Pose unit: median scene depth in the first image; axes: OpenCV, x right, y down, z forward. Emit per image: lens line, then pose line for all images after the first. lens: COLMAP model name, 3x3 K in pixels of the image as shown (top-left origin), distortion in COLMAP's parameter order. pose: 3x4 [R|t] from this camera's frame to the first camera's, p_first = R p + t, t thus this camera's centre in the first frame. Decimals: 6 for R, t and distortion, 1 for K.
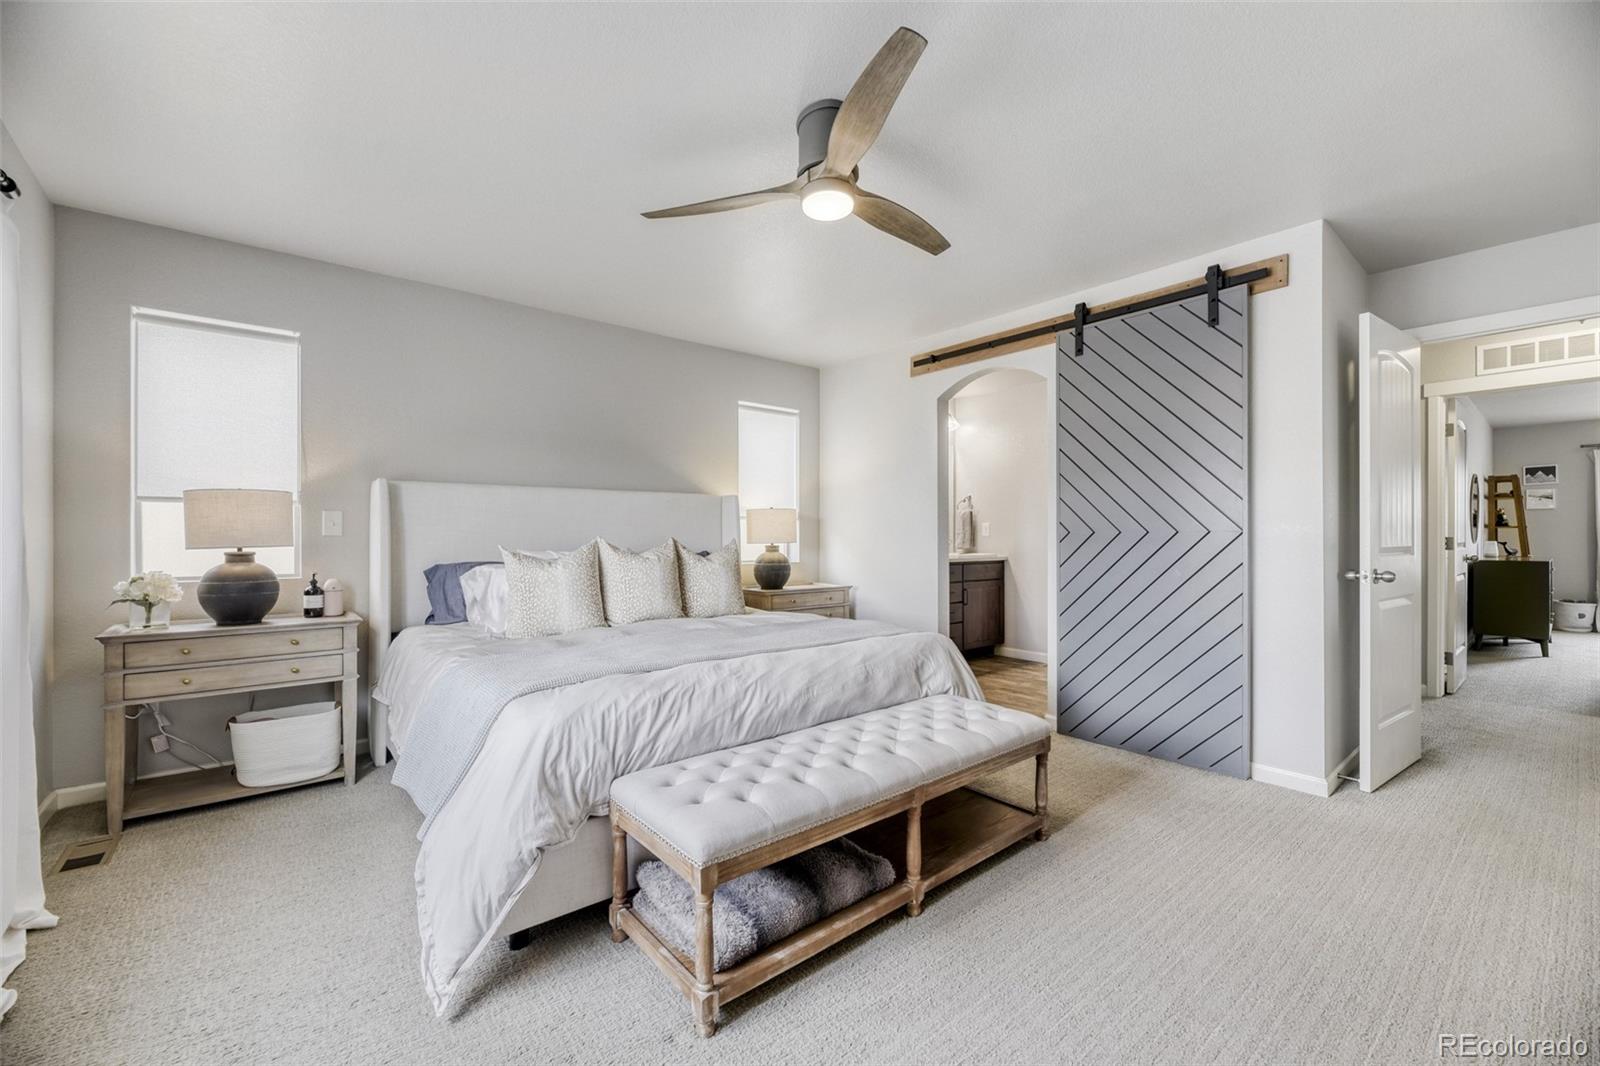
lens RADIAL K [[648.2, 0, 804.5], [0, 648.2, 533.0], [0, 0, 1]] dist [-0.003812, -0.001800]
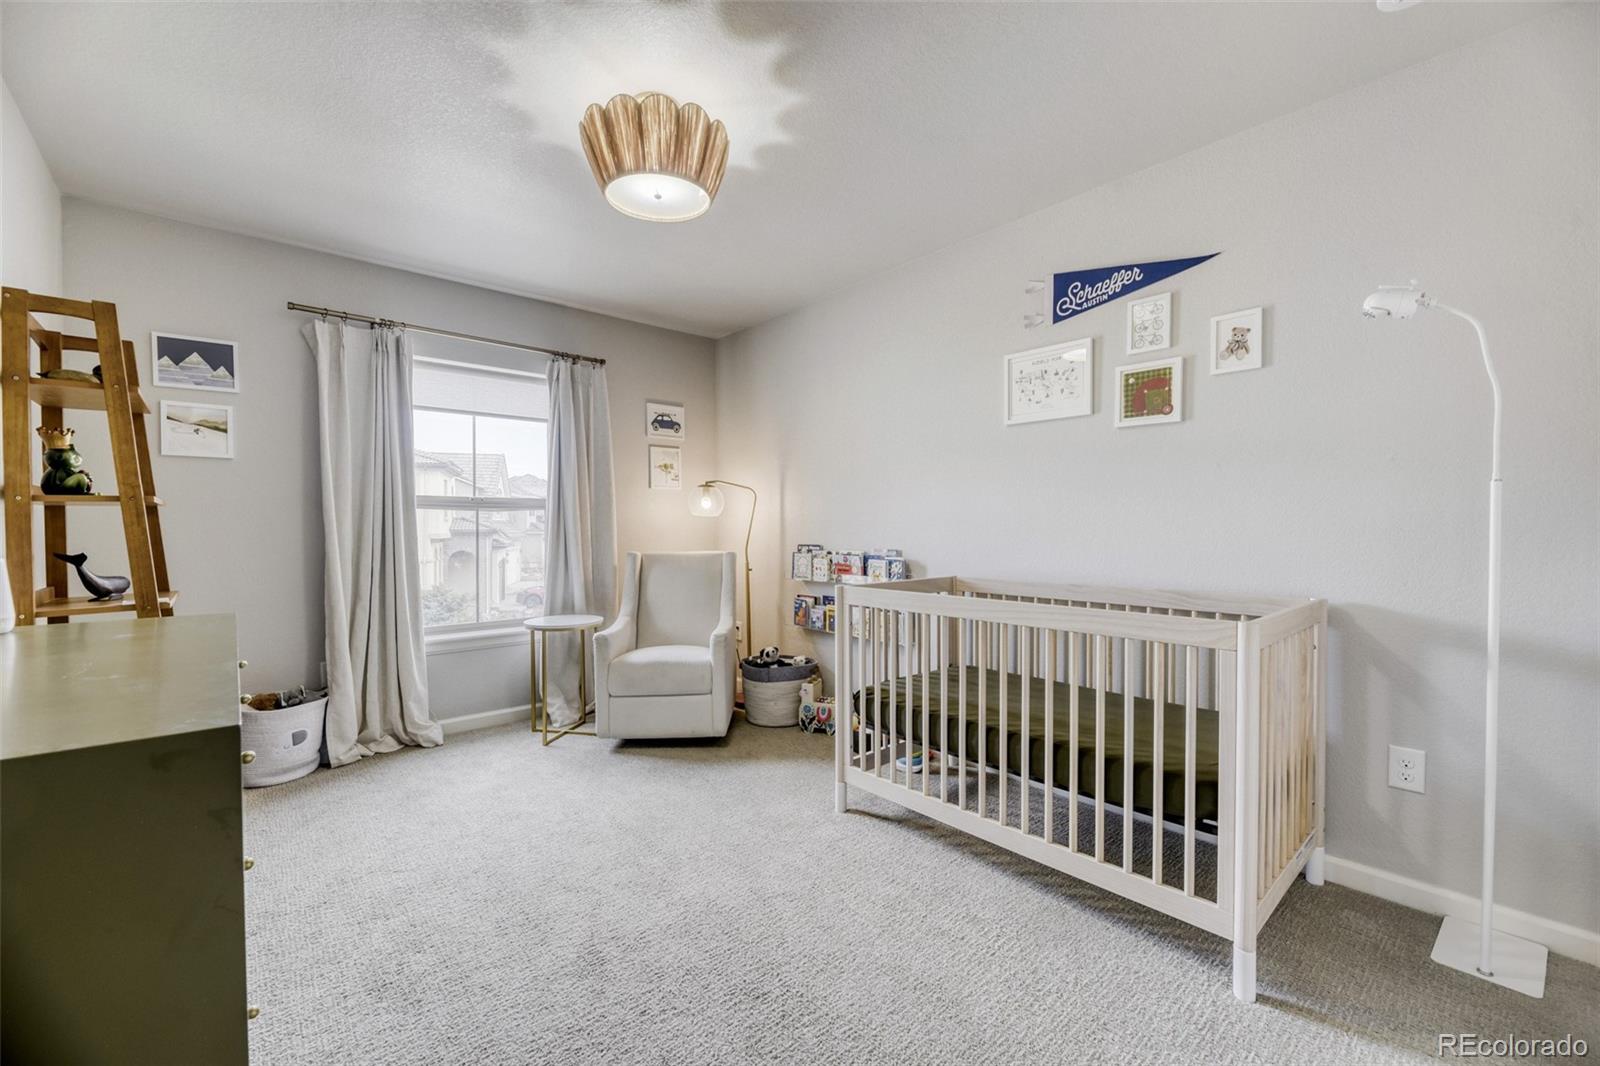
lens RADIAL K [[648.2, 0, 801.8], [0, 648.2, 536.5], [0, 0, 1]] dist [-0.003812, -0.001800]
pose [[-0.028938, -0.013902, 0.999485, 0.691627], [-0.001189, 0.999903, 0.013873, 0.001844], [-0.999581, -0.000787, -0.028951, 0.601255]]
